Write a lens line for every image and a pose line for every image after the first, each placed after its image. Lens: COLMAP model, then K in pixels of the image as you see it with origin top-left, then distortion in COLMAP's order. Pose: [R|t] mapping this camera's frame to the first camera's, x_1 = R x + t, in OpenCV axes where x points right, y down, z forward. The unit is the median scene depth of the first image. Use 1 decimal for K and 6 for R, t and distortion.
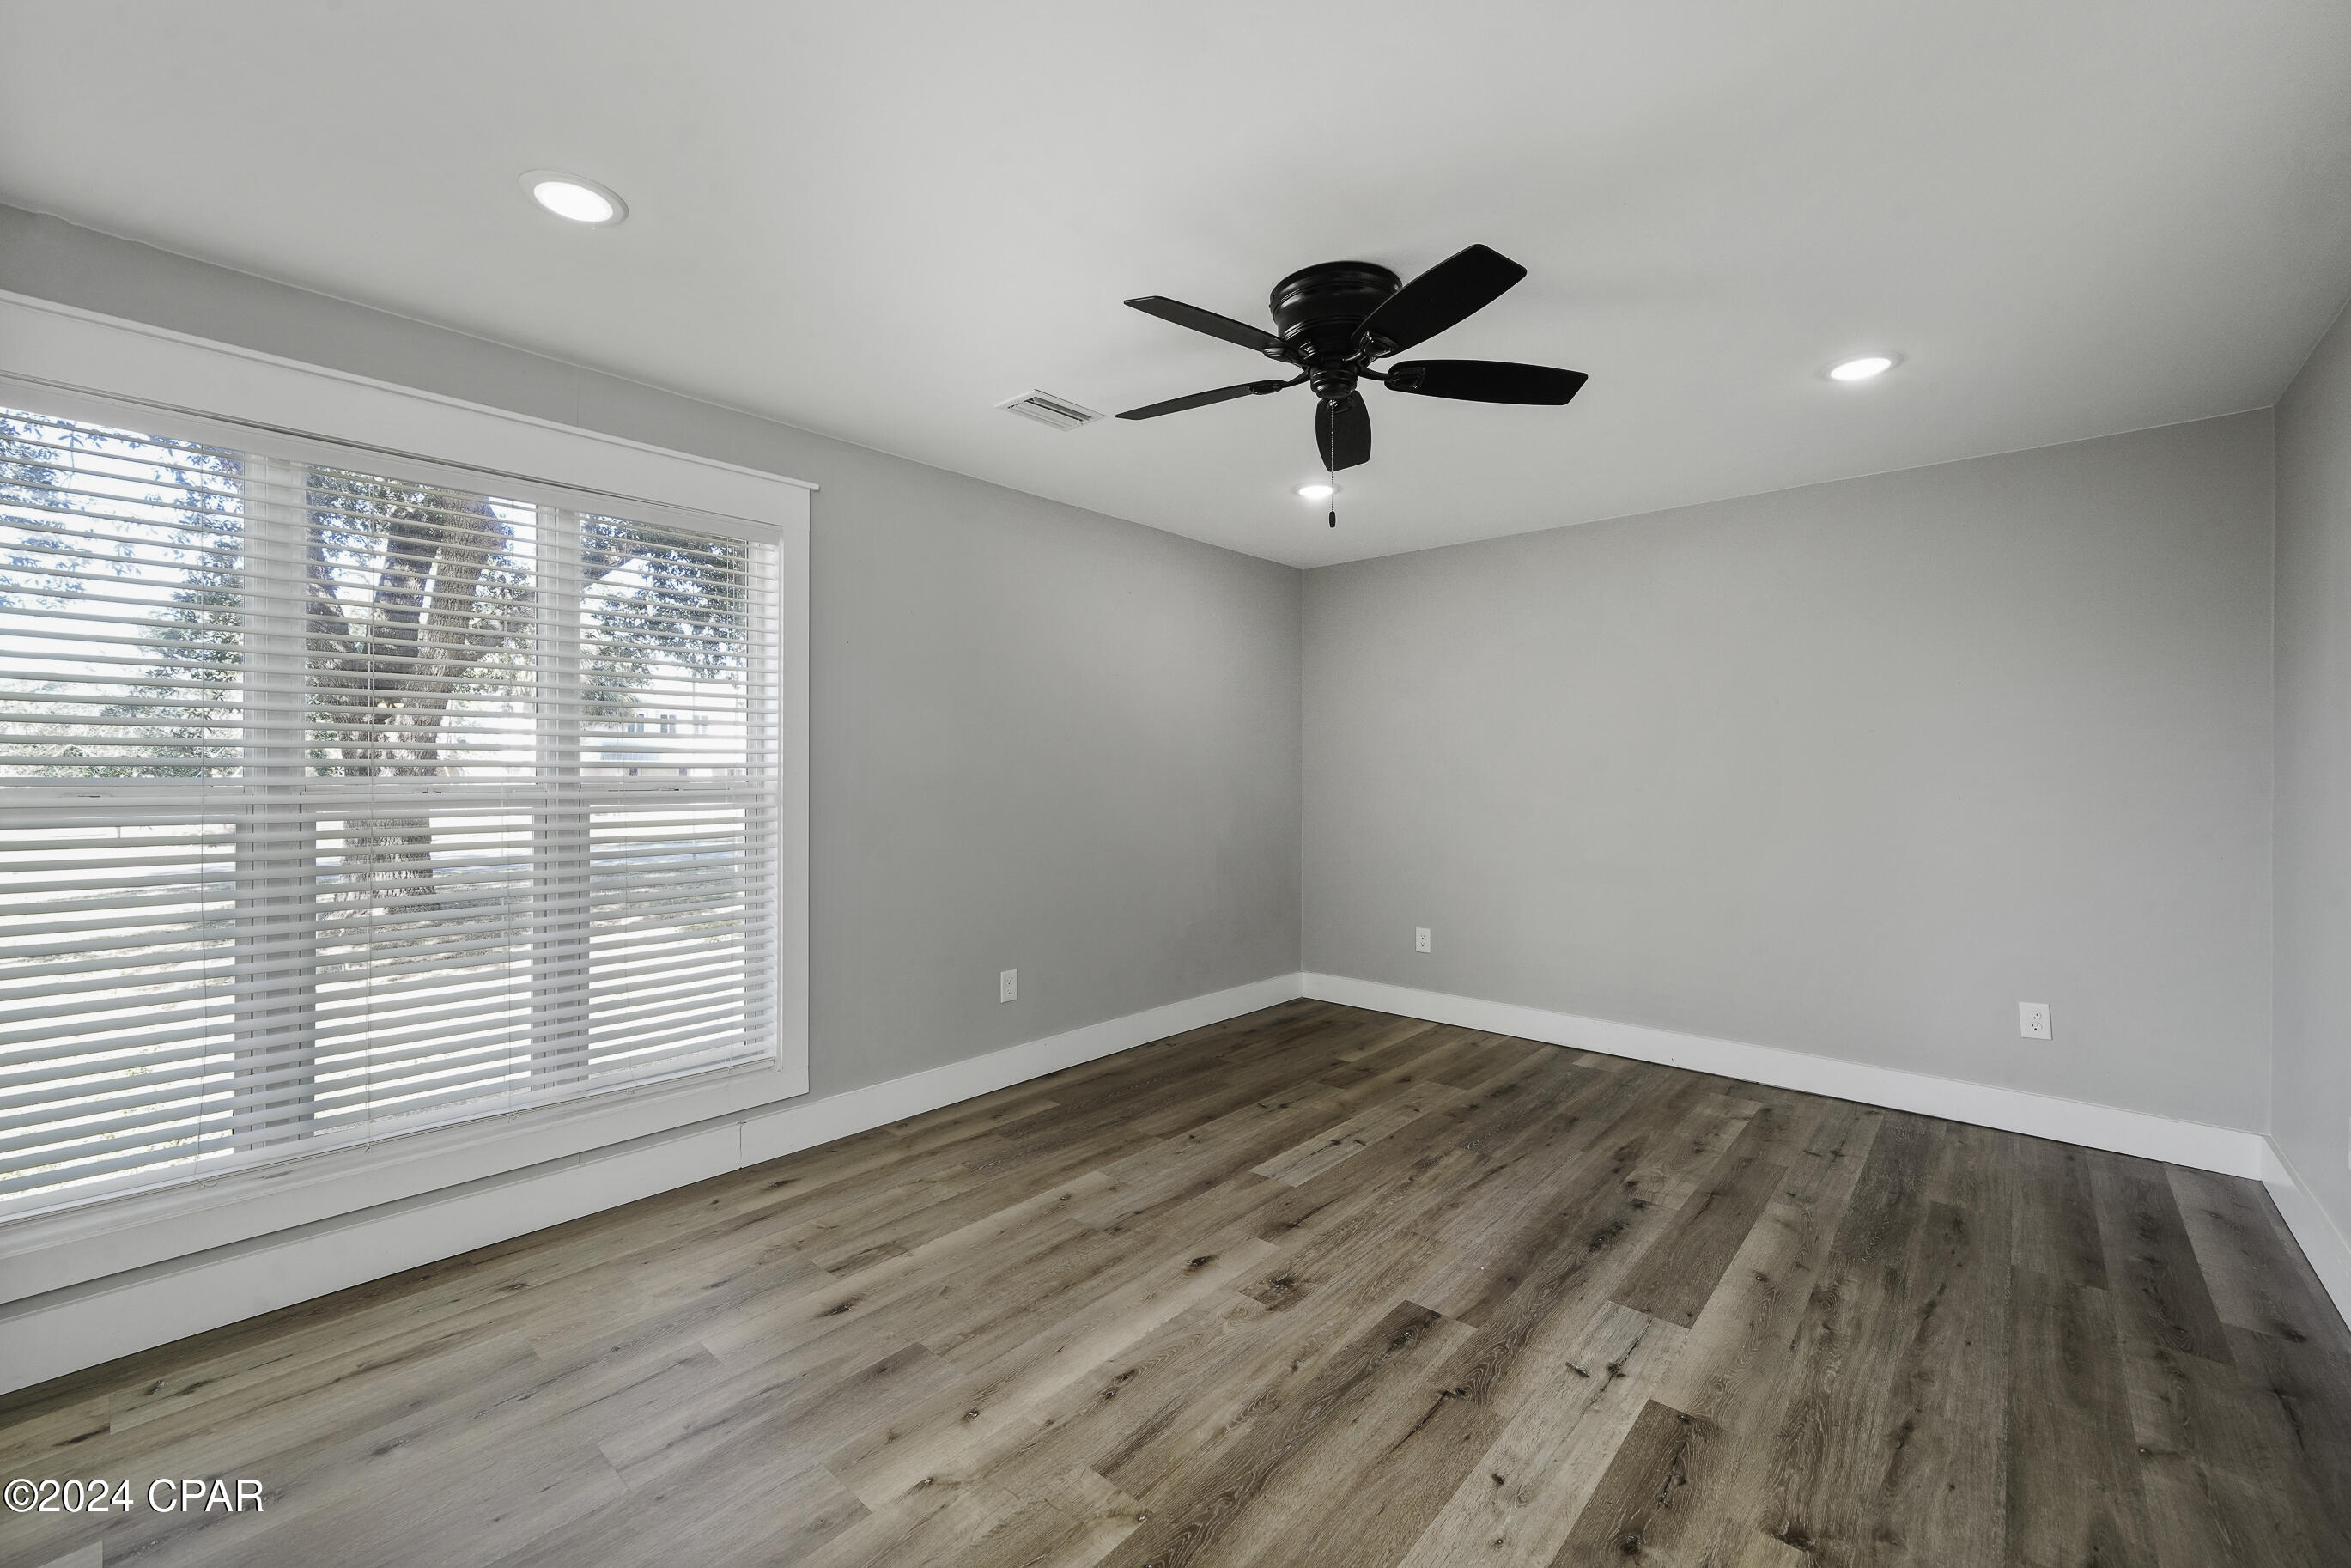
lens RADIAL K [[948.2, 0, 1161.2], [0, 948.2, 777.3], [0, 0, 1]] dist [-0.004620, 0.002010]
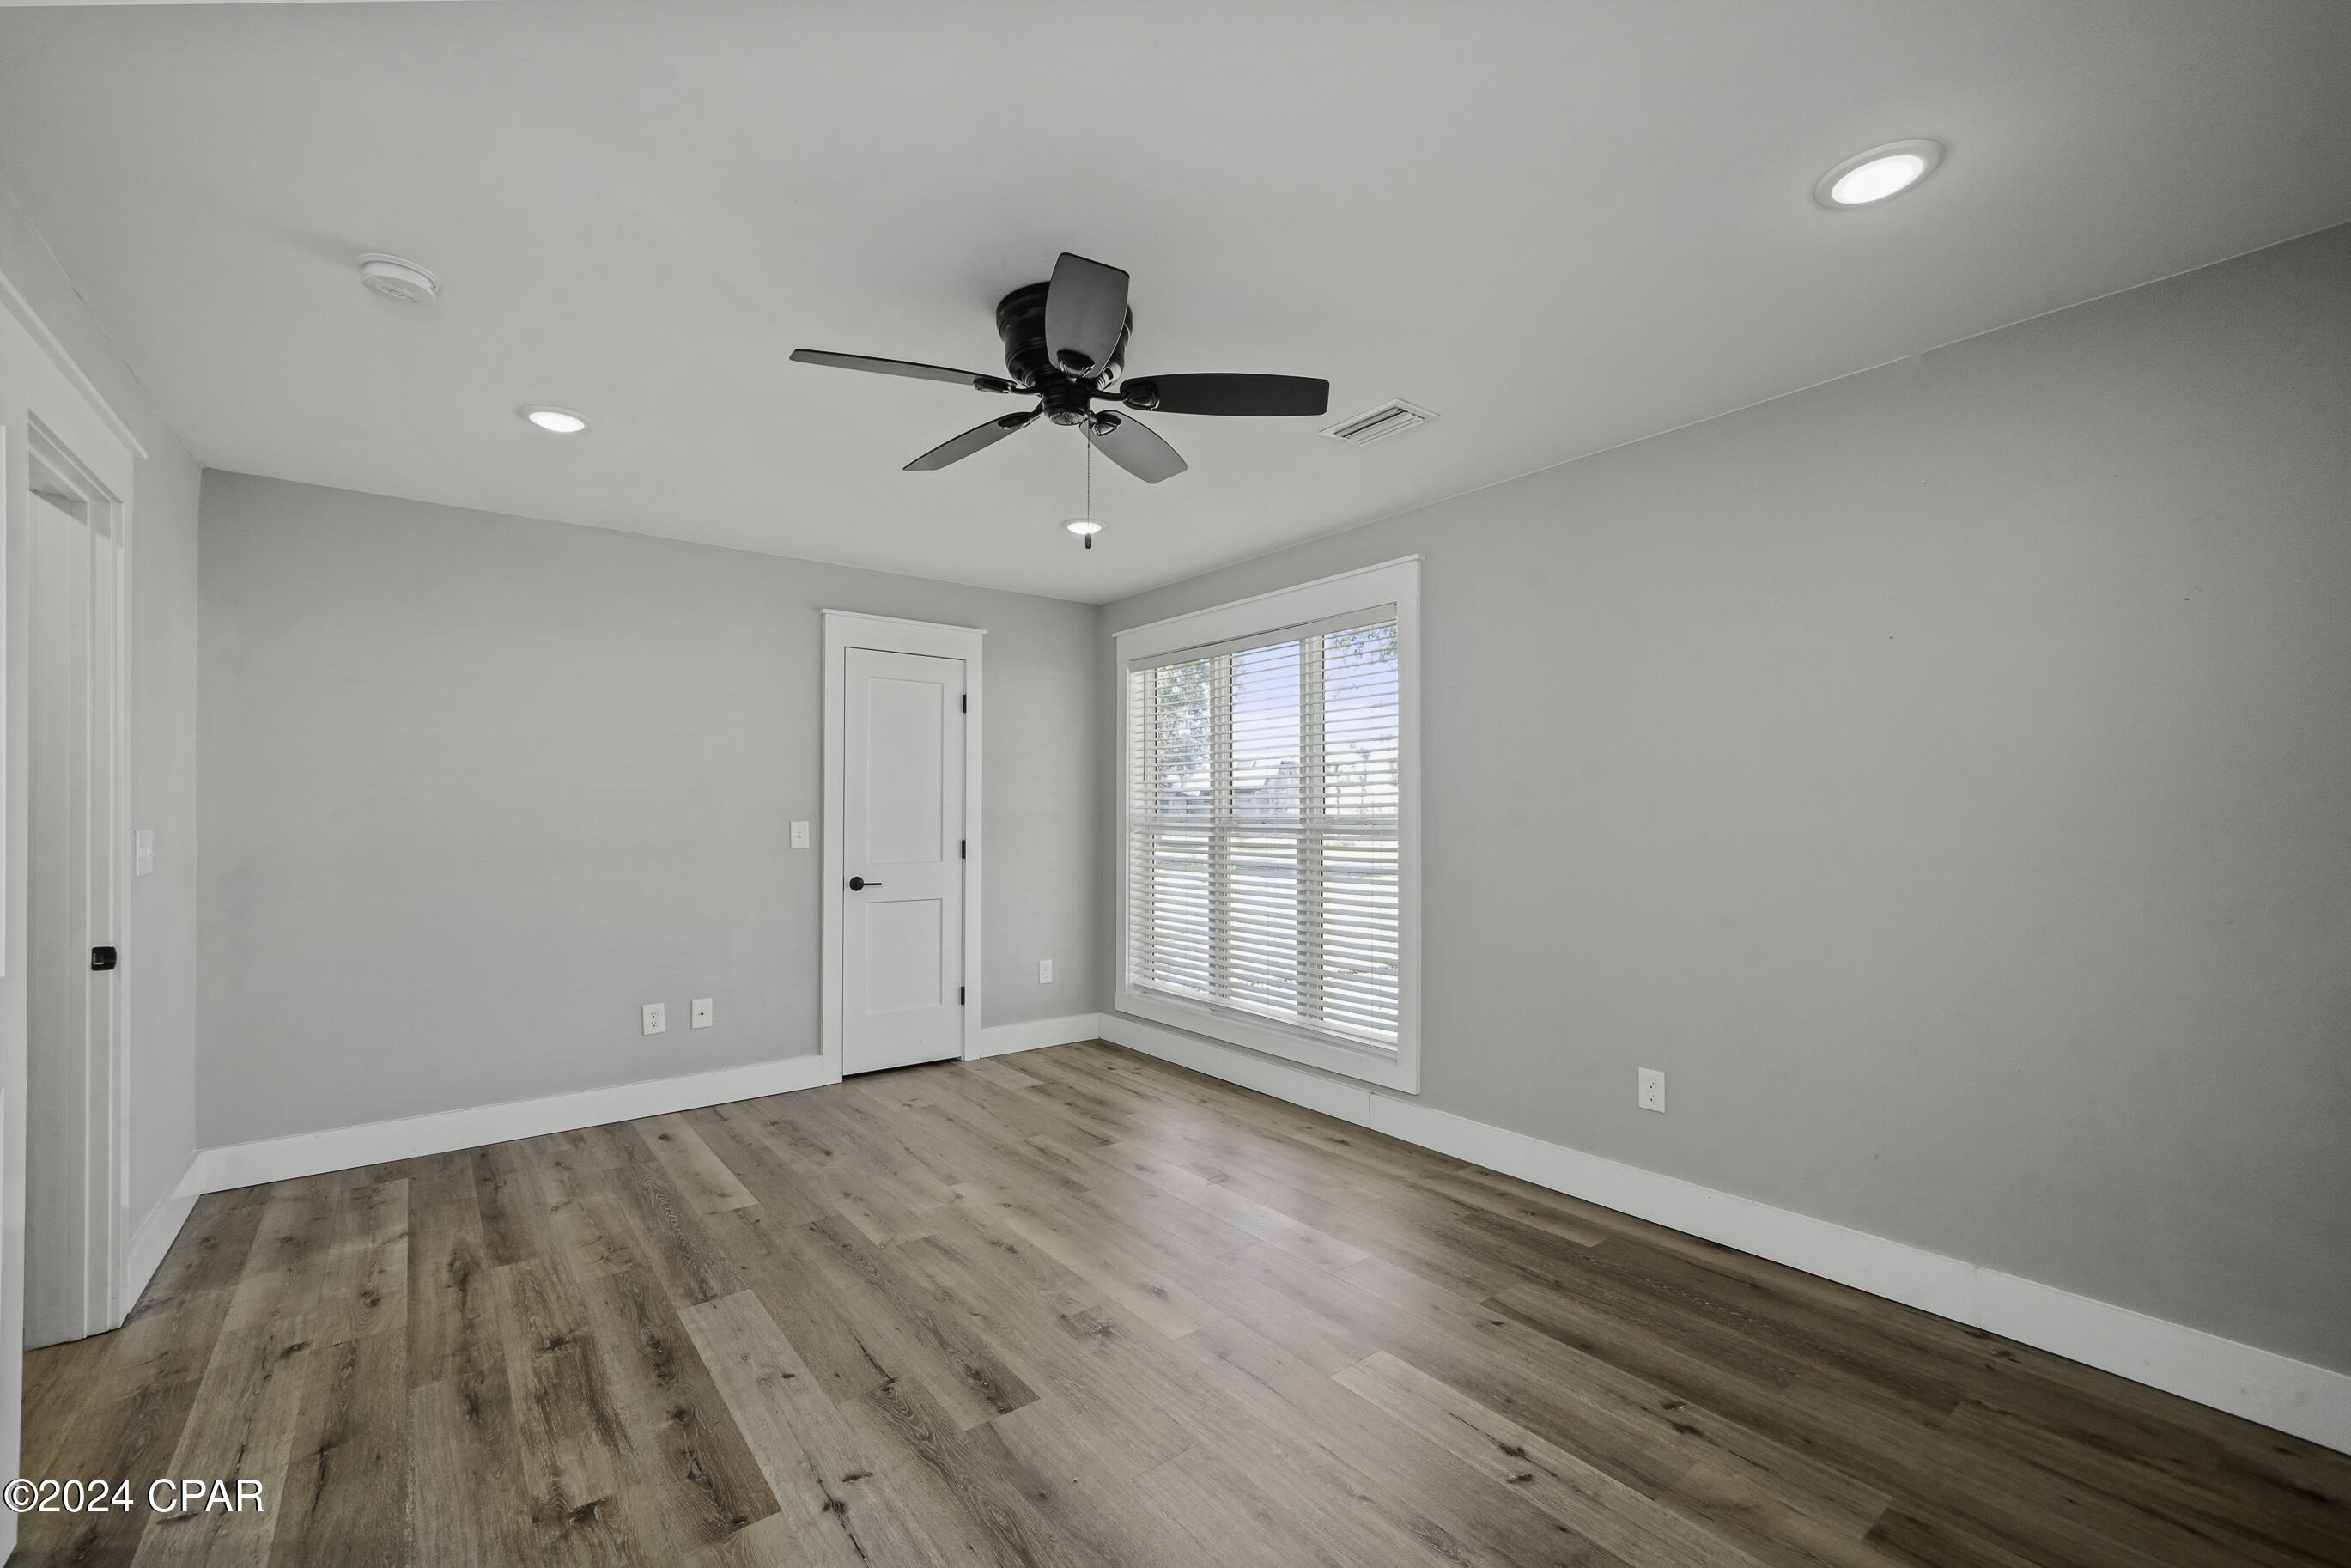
lens RADIAL K [[948.2, 0, 1161.0], [0, 948.2, 800.2], [0, 0, 1]] dist [-0.004620, 0.002010]
pose [[-0.165602, -0.012660, -0.986111, 1.164835], [-0.003054, 0.999919, -0.012325, -0.005342], [0.986188, 0.000971, -0.165628, 1.297124]]
